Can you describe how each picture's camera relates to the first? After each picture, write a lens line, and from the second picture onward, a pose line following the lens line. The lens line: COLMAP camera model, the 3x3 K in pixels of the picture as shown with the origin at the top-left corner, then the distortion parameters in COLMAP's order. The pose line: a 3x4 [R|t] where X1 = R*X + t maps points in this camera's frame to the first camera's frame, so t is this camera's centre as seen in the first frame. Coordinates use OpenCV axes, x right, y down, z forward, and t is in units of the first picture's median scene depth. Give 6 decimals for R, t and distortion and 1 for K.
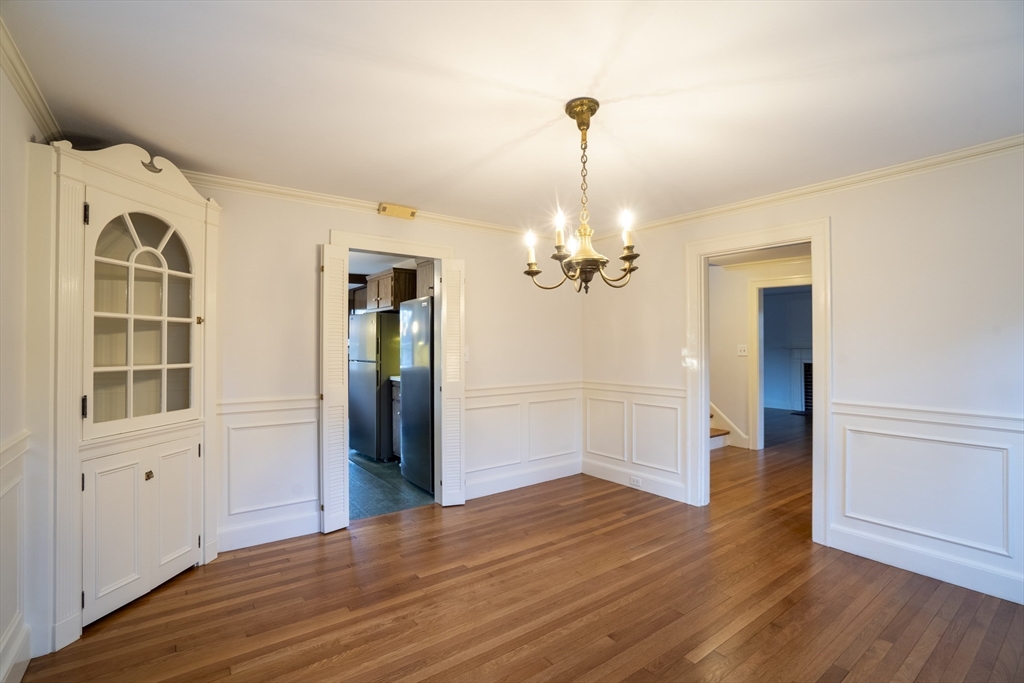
lens RADIAL K [[471.7, 0, 512.0], [0, 471.7, 341.5], [0, 0, 1]] dist [-0.055867, 0.021372]
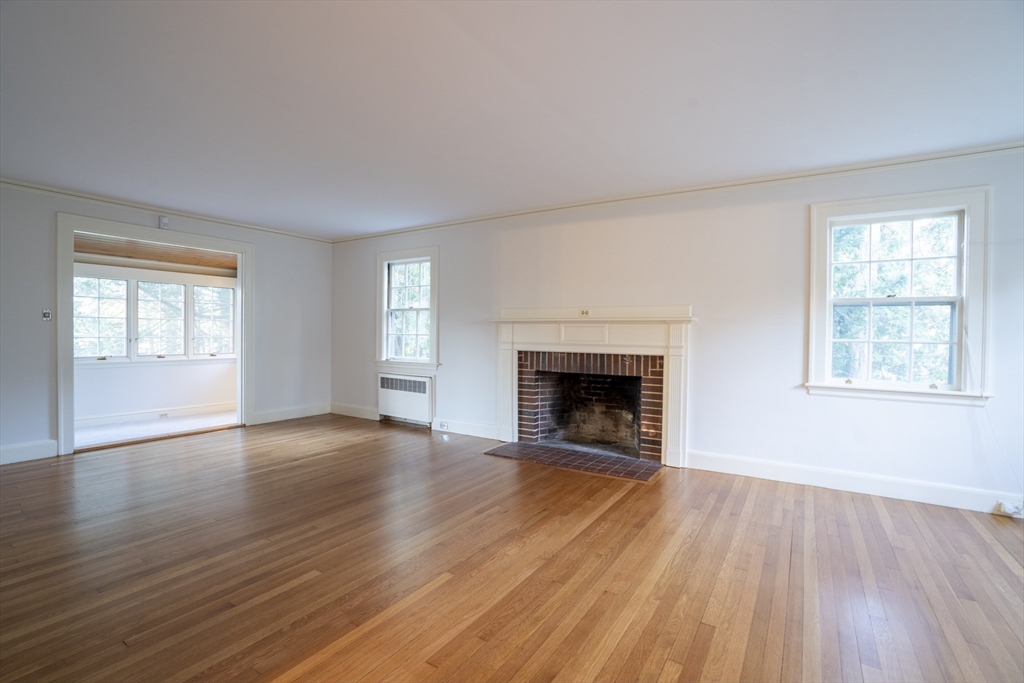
lens RADIAL K [[471.7, 0, 512.0], [0, 471.7, 341.5], [0, 0, 1]] dist [-0.055867, 0.021372]
pose [[0.931064, 0.006533, 0.364798, 0.681480], [-0.017792, 0.999463, 0.027510, 0.034632], [-0.364423, -0.032104, 0.930680, 0.804434]]
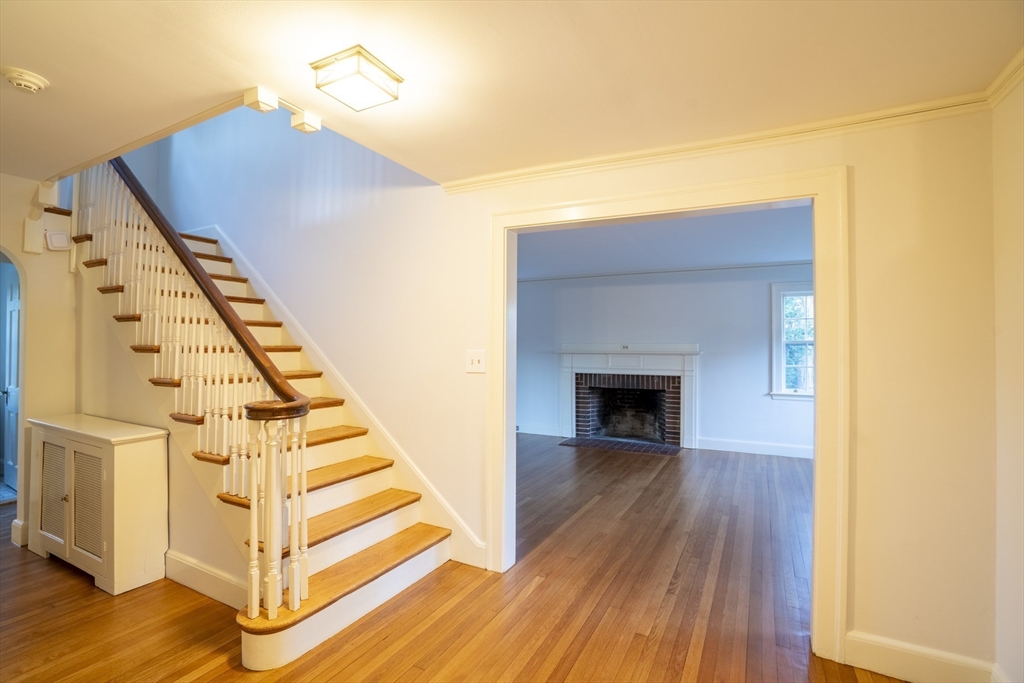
lens RADIAL K [[471.7, 0, 512.0], [0, 471.7, 341.5], [0, 0, 1]] dist [-0.055867, 0.021372]
pose [[0.900055, 0.012673, 0.435592, 0.331258], [-0.011948, 0.999919, -0.004404, 0.001112], [-0.435613, -0.001241, 0.900133, 0.574789]]
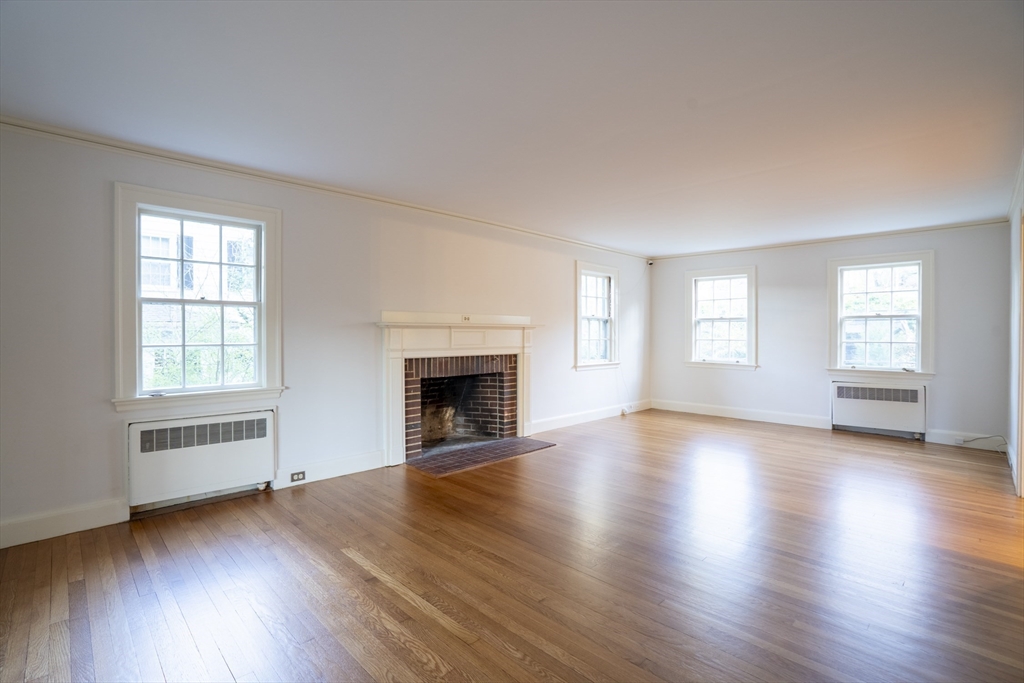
lens RADIAL K [[471.7, 0, 512.0], [0, 471.7, 341.5], [0, 0, 1]] dist [-0.055867, 0.021372]
pose [[-0.139798, -0.006472, 0.990159, 0.241253], [-0.005432, 0.999969, 0.005769, 0.041698], [-0.990165, -0.004572, -0.139828, 1.513074]]
